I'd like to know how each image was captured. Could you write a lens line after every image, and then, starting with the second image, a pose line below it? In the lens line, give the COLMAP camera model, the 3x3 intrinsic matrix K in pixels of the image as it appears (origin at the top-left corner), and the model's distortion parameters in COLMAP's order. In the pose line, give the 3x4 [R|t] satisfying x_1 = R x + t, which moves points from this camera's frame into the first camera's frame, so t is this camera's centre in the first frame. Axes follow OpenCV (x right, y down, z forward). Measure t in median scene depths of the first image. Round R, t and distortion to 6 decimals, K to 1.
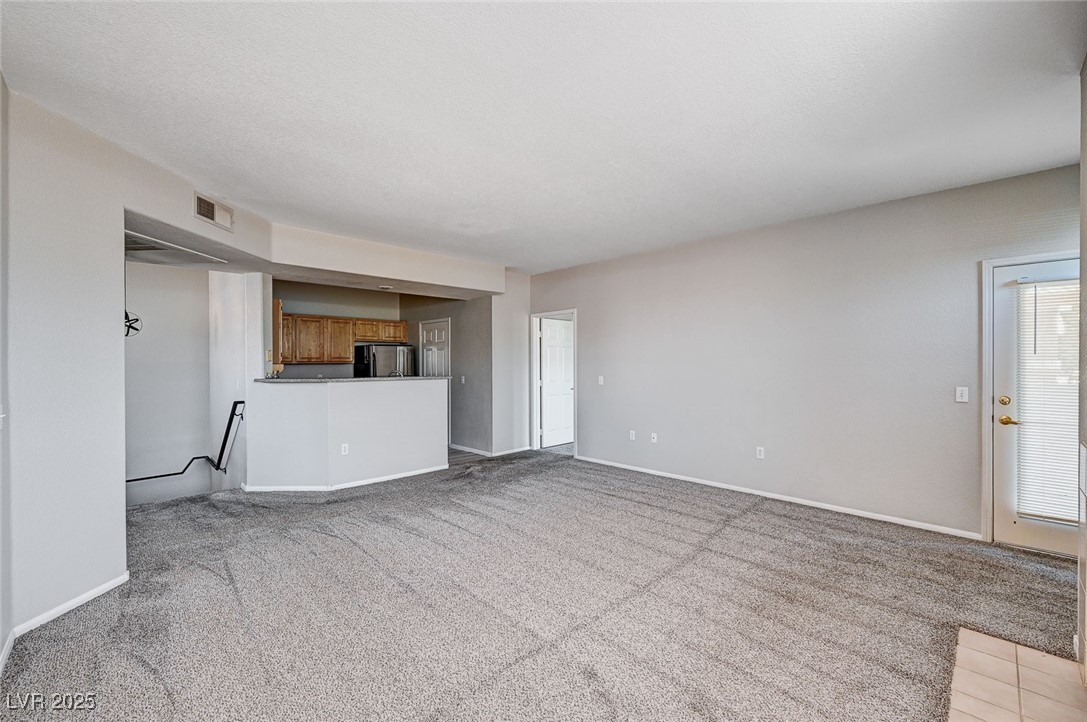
lens RADIAL K [[445.0, 0, 543.5], [0, 445.0, 361.0], [0, 0, 1]] dist [-0.001415, -0.000100]
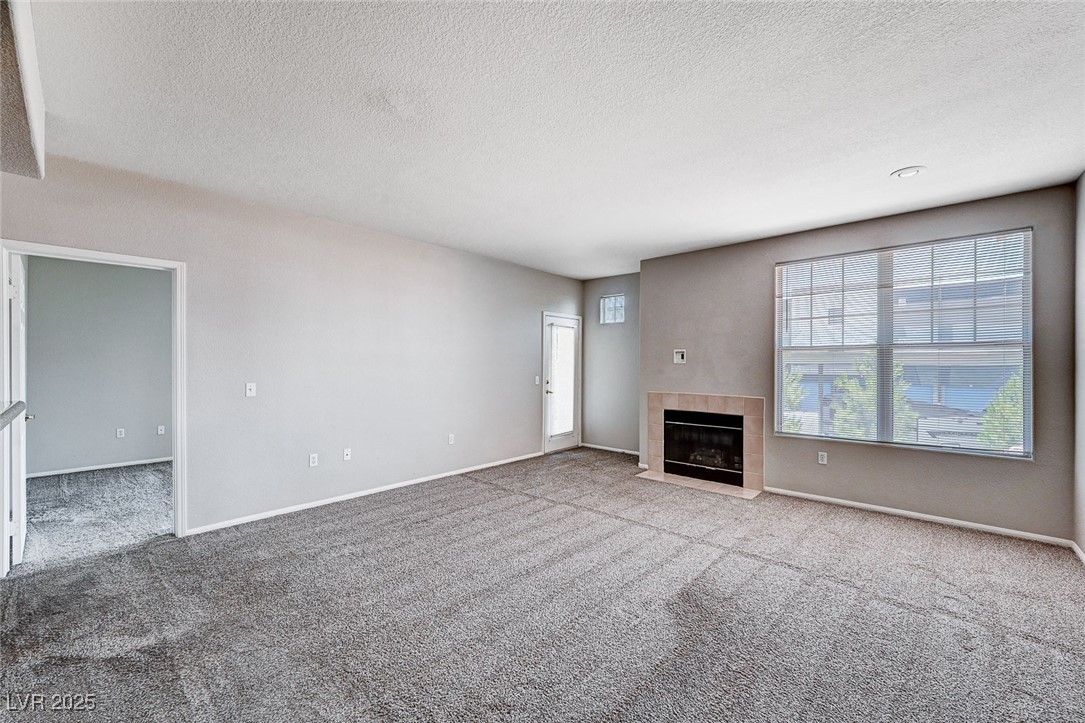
lens RADIAL K [[432.1, 0, 544.1], [0, 432.1, 360.9], [0, 0, 1]] dist [-0.000571, 0.000147]
pose [[-0.058948, 0.006823, 0.998238, -0.637844], [-0.006348, 0.999954, -0.007210, 0.005288], [-0.998241, -0.006762, -0.058902, 0.776956]]
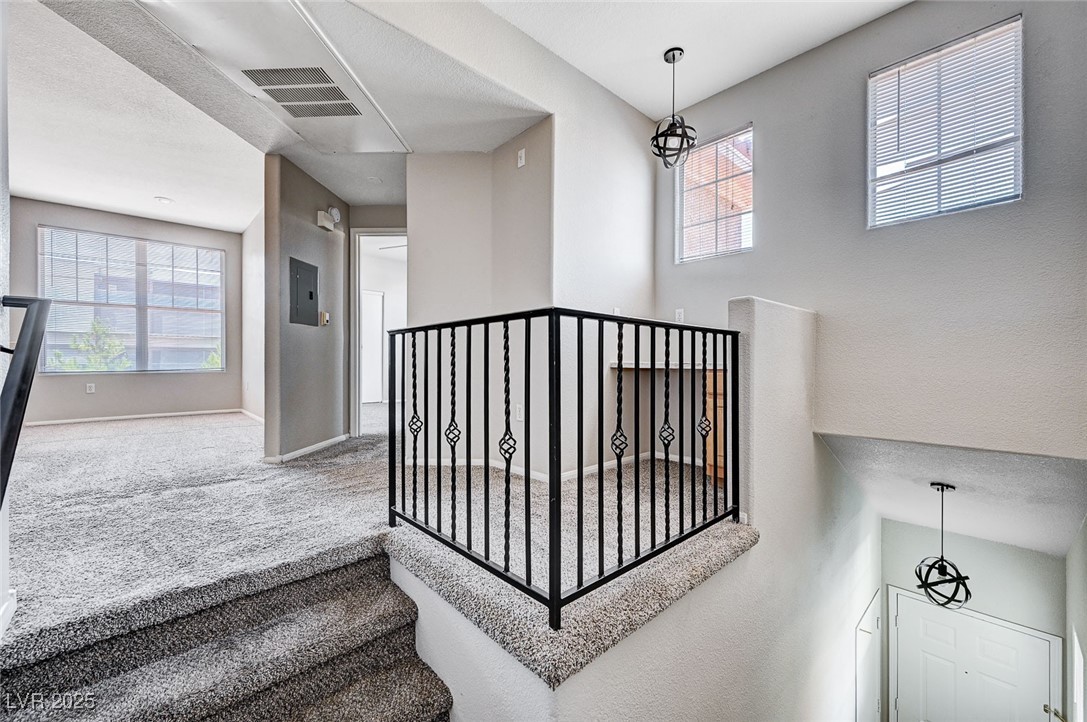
lens RADIAL K [[428.0, 0, 553.9], [0, 428.0, 359.8], [0, 0, 1]] dist [-0.000894, -0.000045]
pose [[-0.999814, 0.001629, 0.019237, -1.038670], [0.001416, 0.999937, -0.011098, 0.135774], [-0.019254, -0.011069, -0.999753, 1.263300]]
